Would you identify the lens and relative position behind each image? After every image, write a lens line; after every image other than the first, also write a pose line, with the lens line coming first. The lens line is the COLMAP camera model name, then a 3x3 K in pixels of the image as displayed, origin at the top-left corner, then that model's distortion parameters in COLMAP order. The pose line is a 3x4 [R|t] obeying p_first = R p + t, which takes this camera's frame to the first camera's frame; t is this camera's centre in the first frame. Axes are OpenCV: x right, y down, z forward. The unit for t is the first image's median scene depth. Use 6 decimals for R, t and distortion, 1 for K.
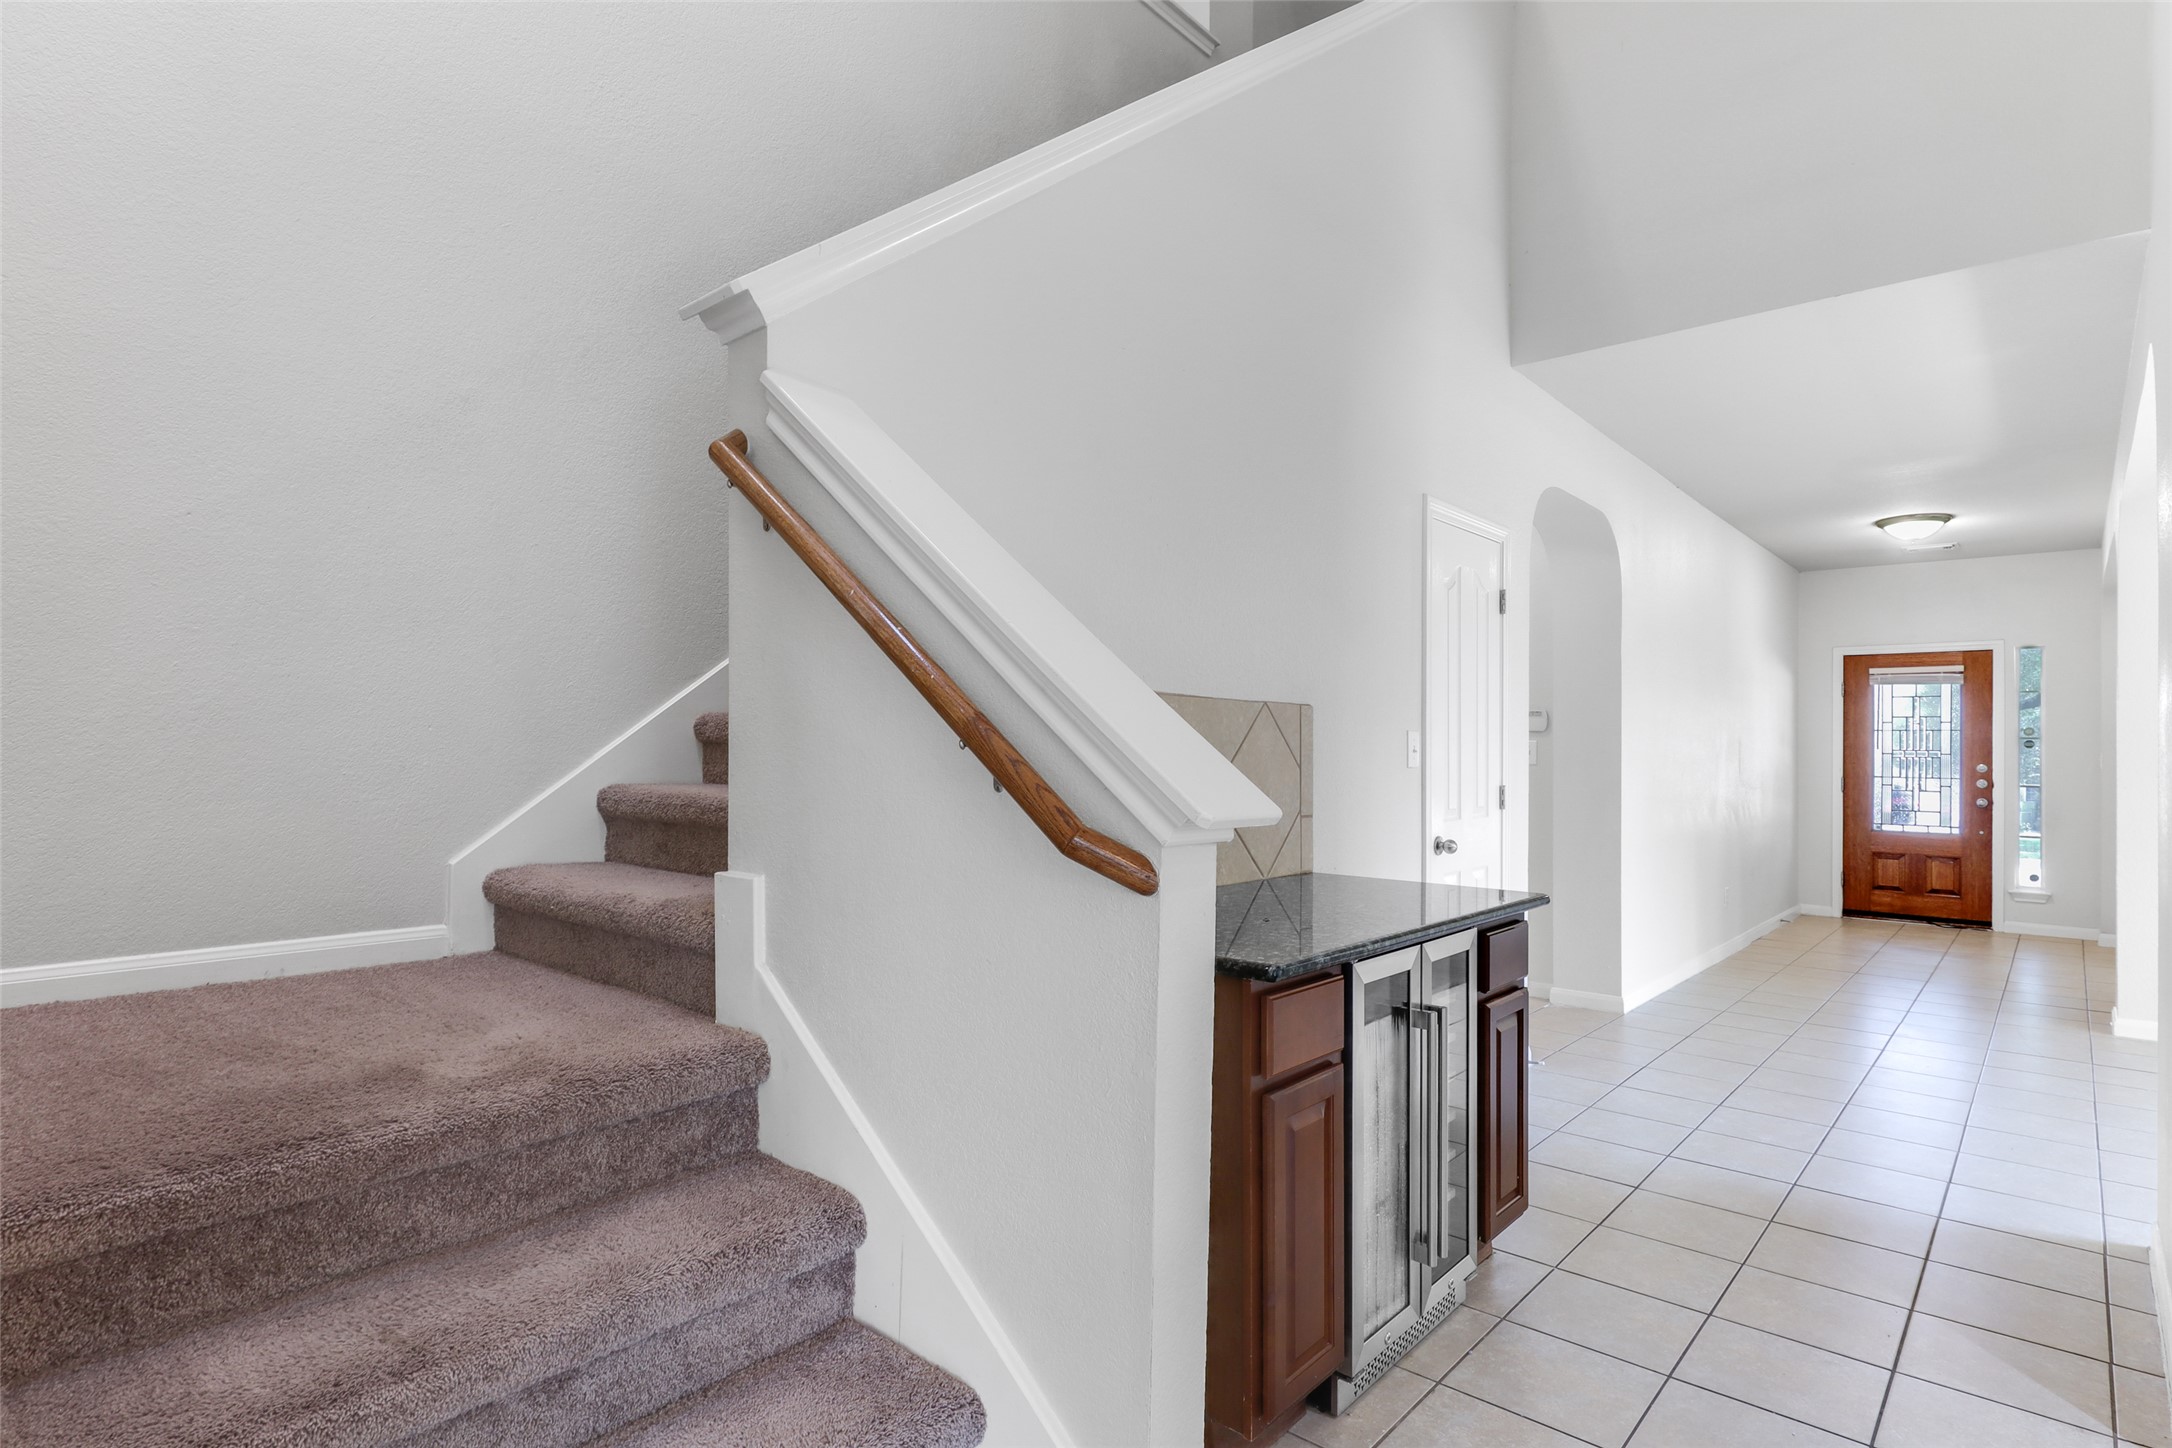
lens RADIAL K [[1117.0, 0, 1081.2], [0, 1117.0, 753.1], [0, 0, 1]] dist [0.000225, -0.001322]
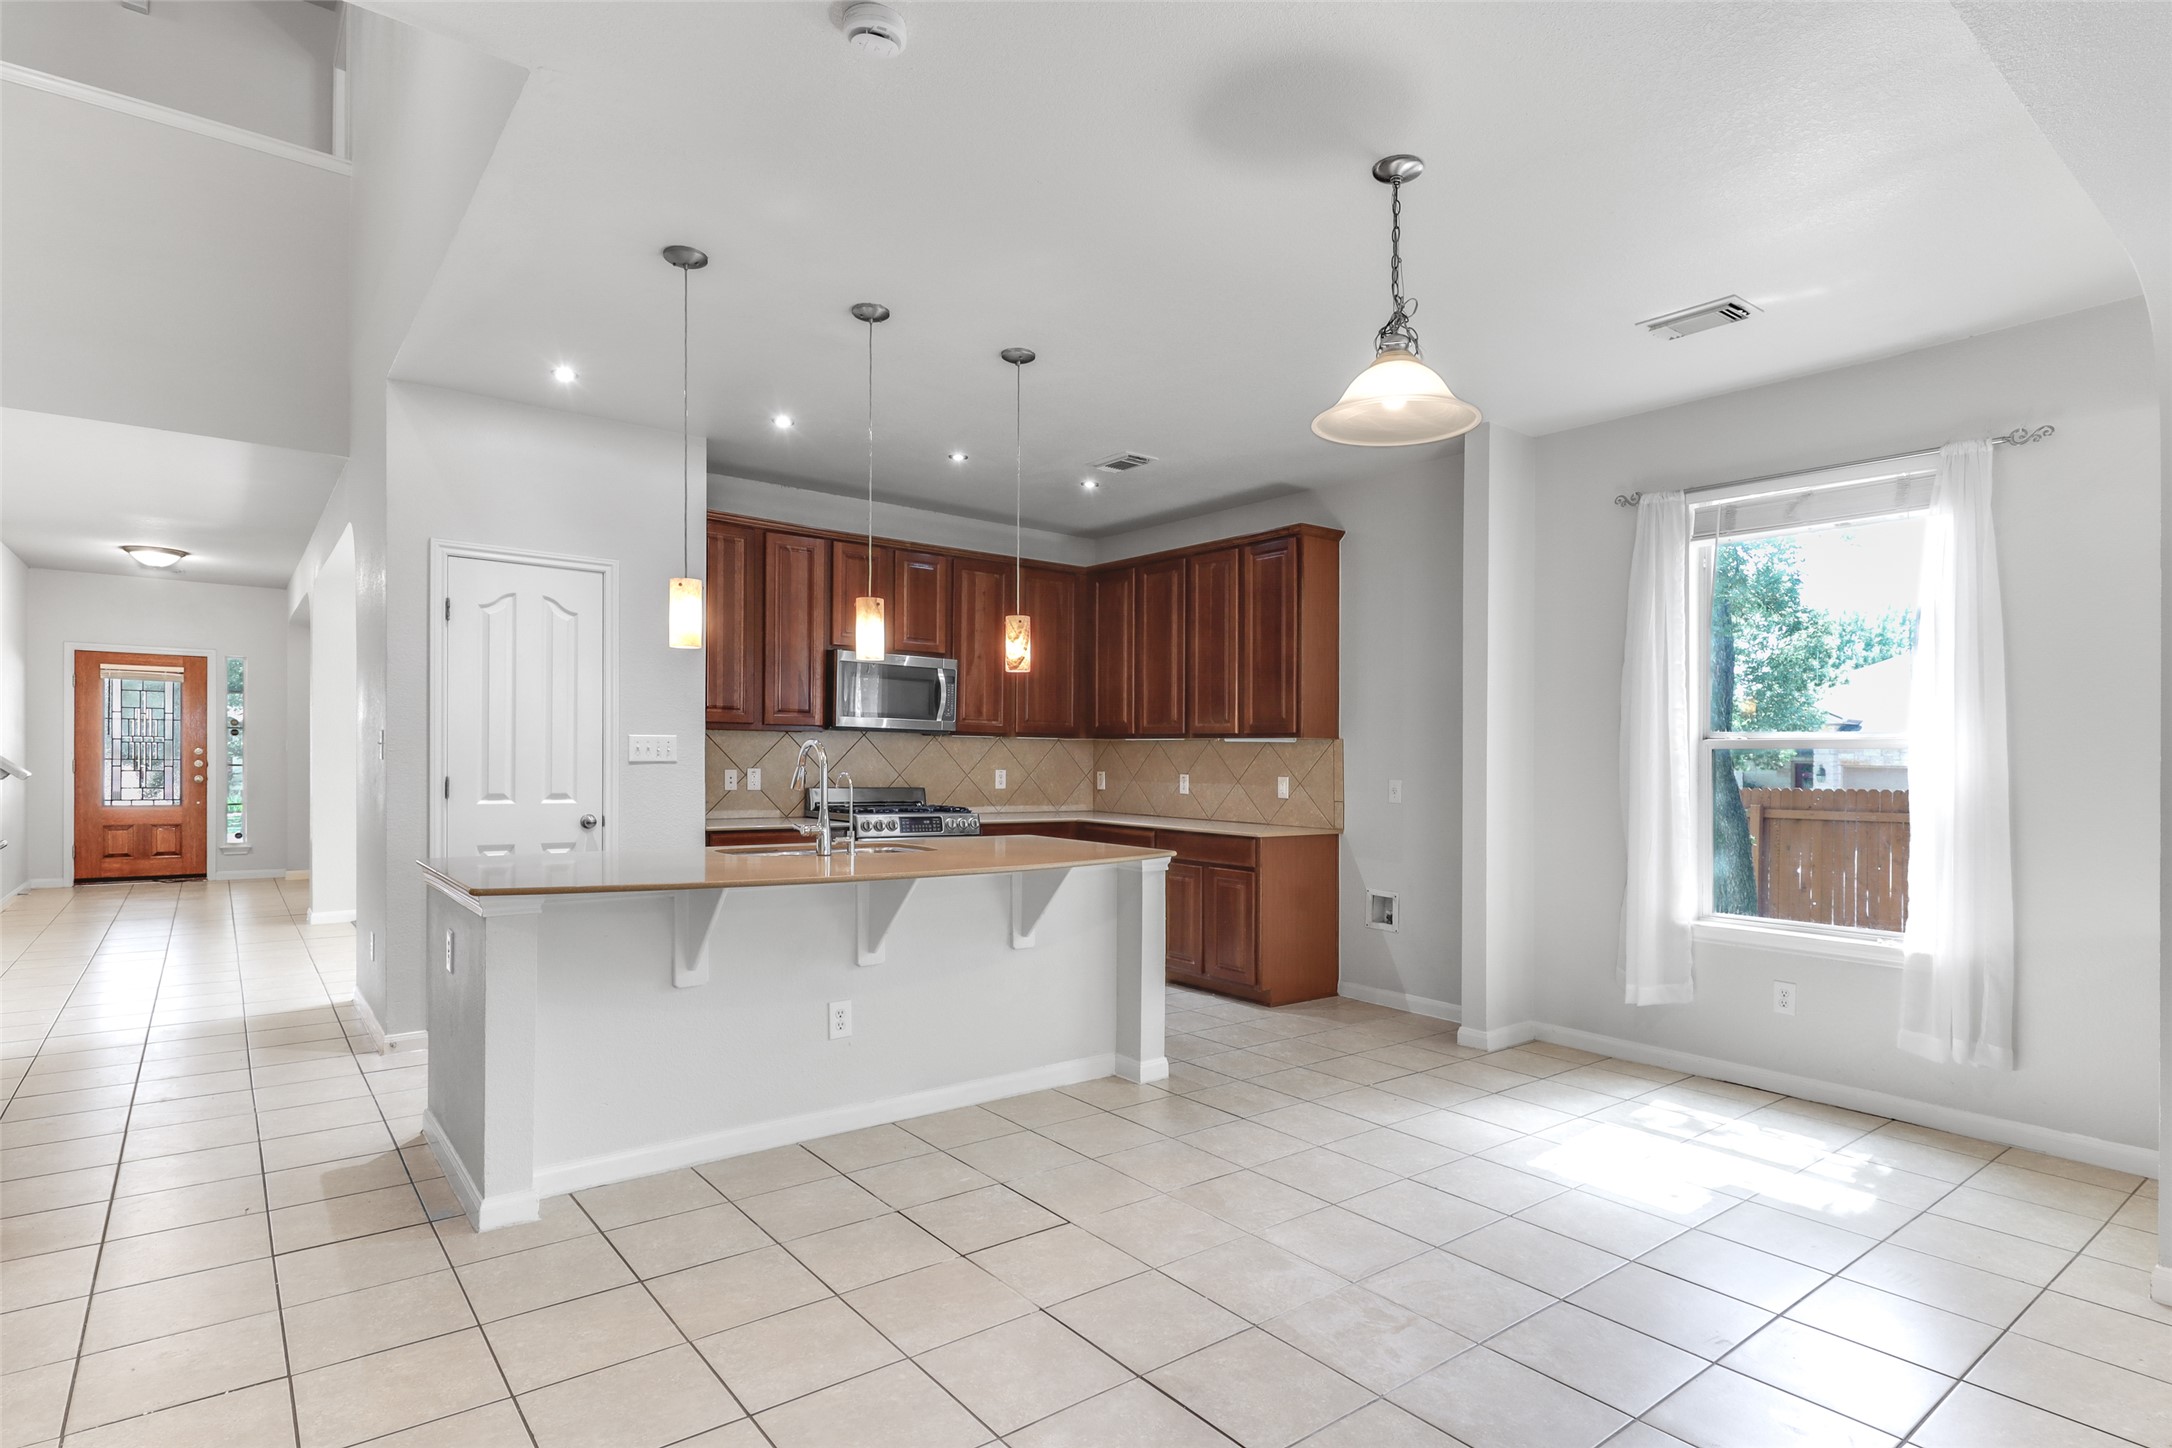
lens RADIAL K [[1117.0, 0, 1081.2], [0, 1117.0, 753.1], [0, 0, 1]] dist [0.000225, -0.001322]
pose [[0.184657, -0.007417, 0.982775, -0.234857], [-0.007290, 0.999934, 0.008917, -0.002500], [-0.982776, -0.008811, 0.184591, -0.196758]]
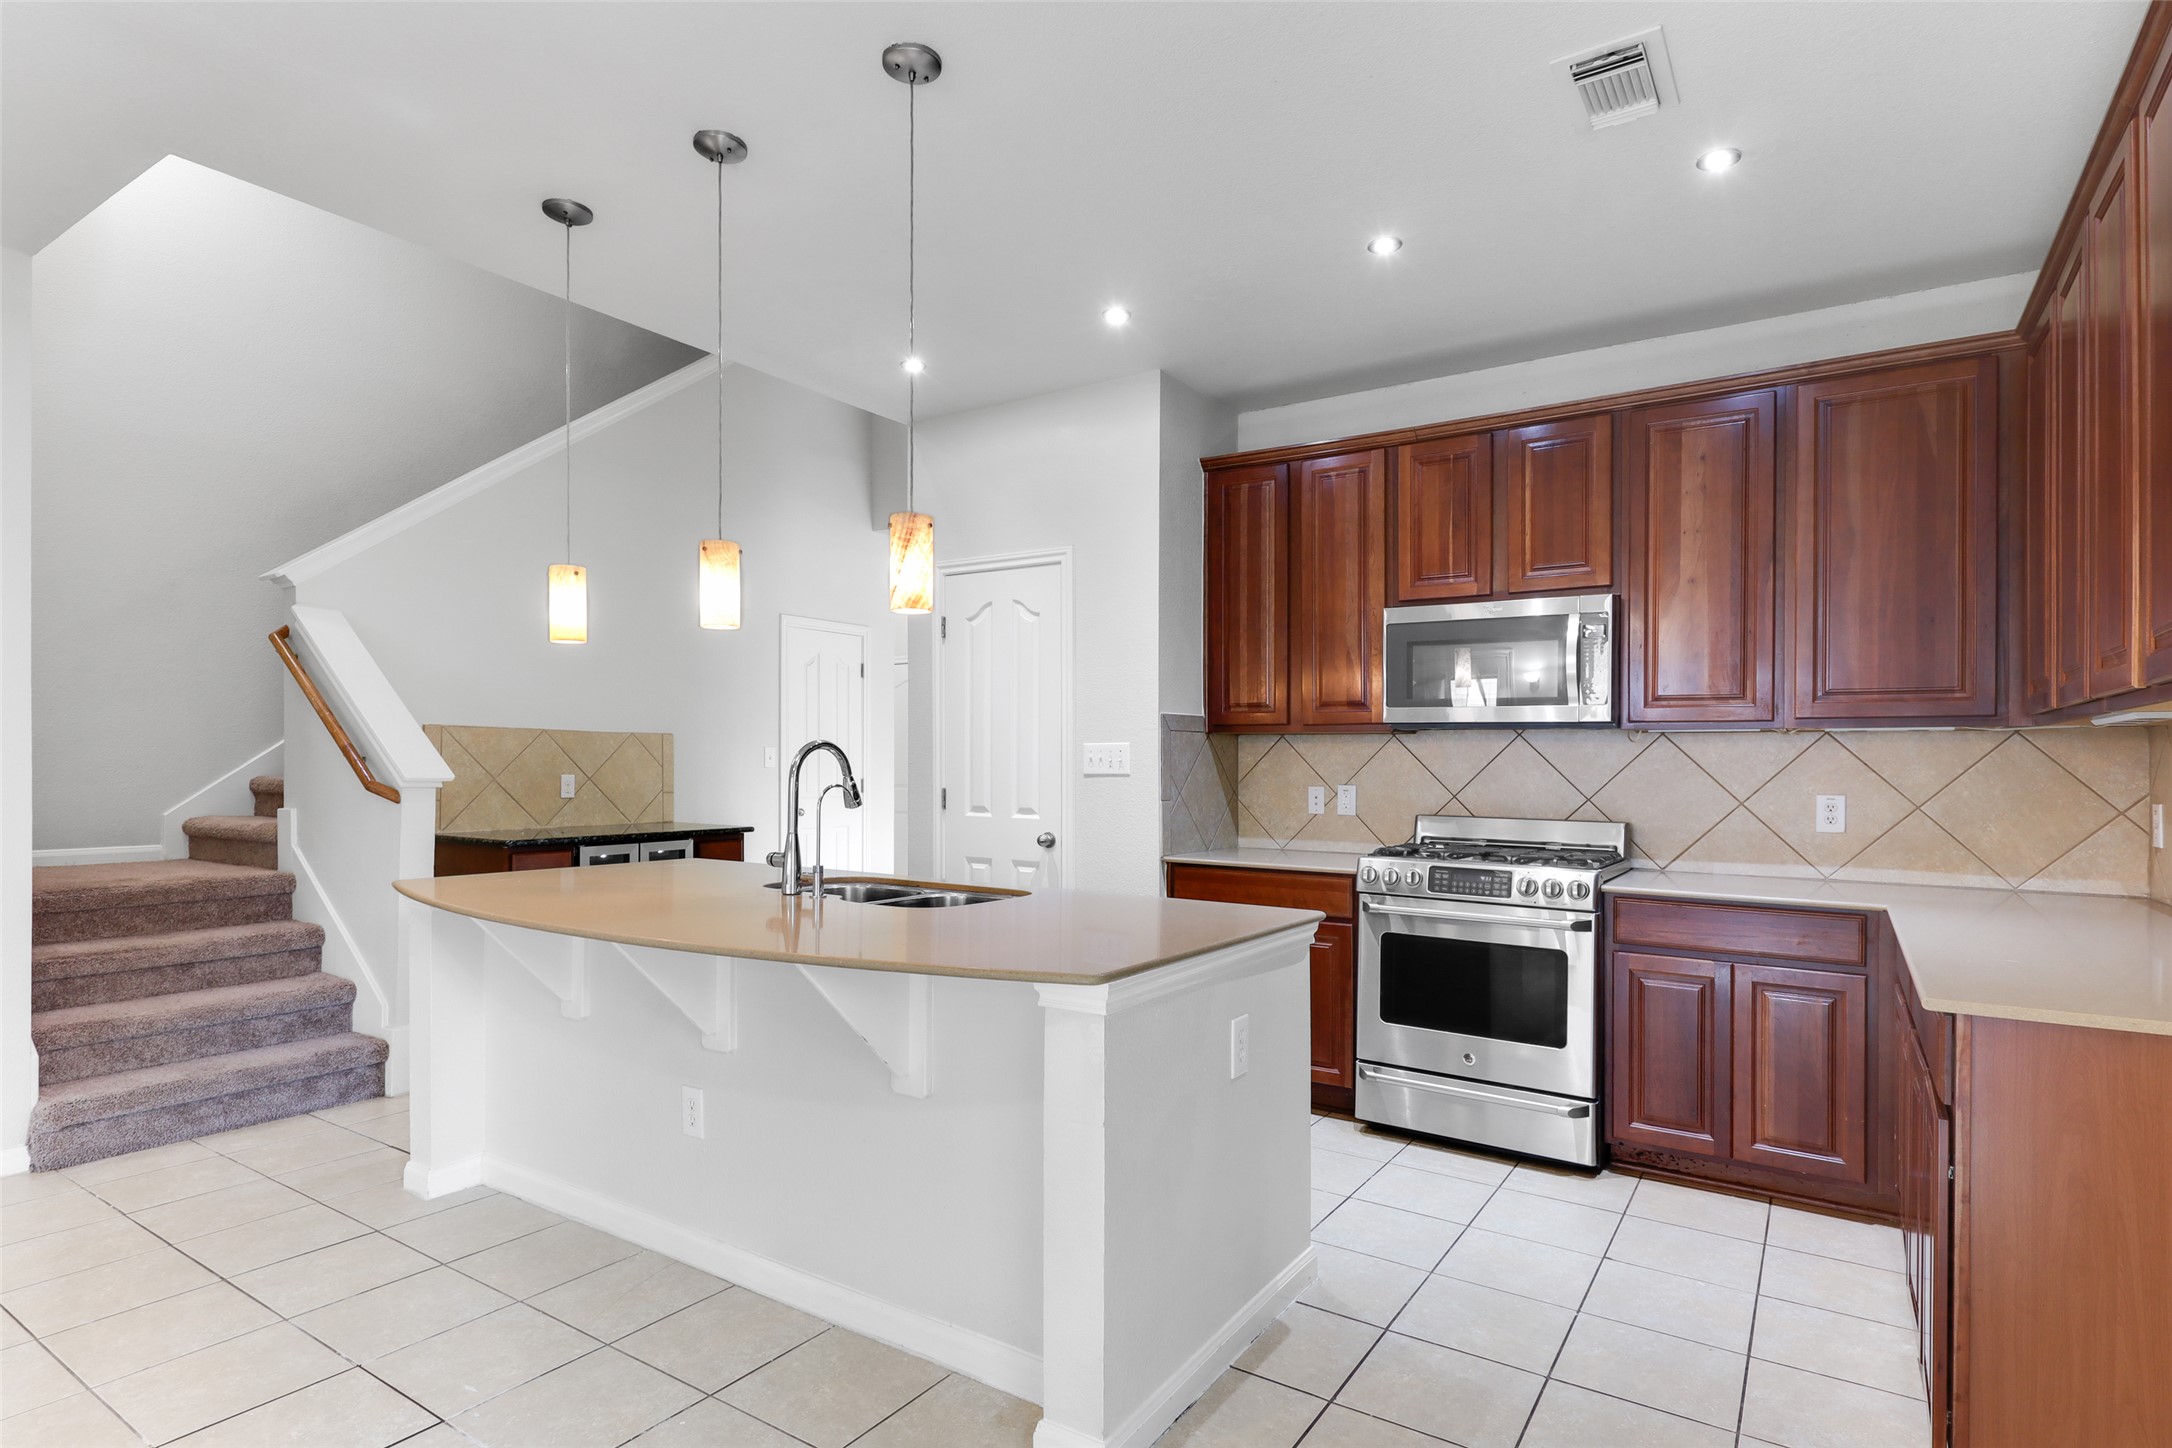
lens RADIAL K [[1115.8, 0, 1083.7], [0, 1115.8, 766.9], [0, 0, 1]] dist [0.001351, -0.000863]
pose [[0.990337, -0.006116, 0.138549, 0.236053], [0.005835, 0.999980, 0.002436, 0.004477], [-0.138561, -0.001604, 0.990353, -0.361448]]
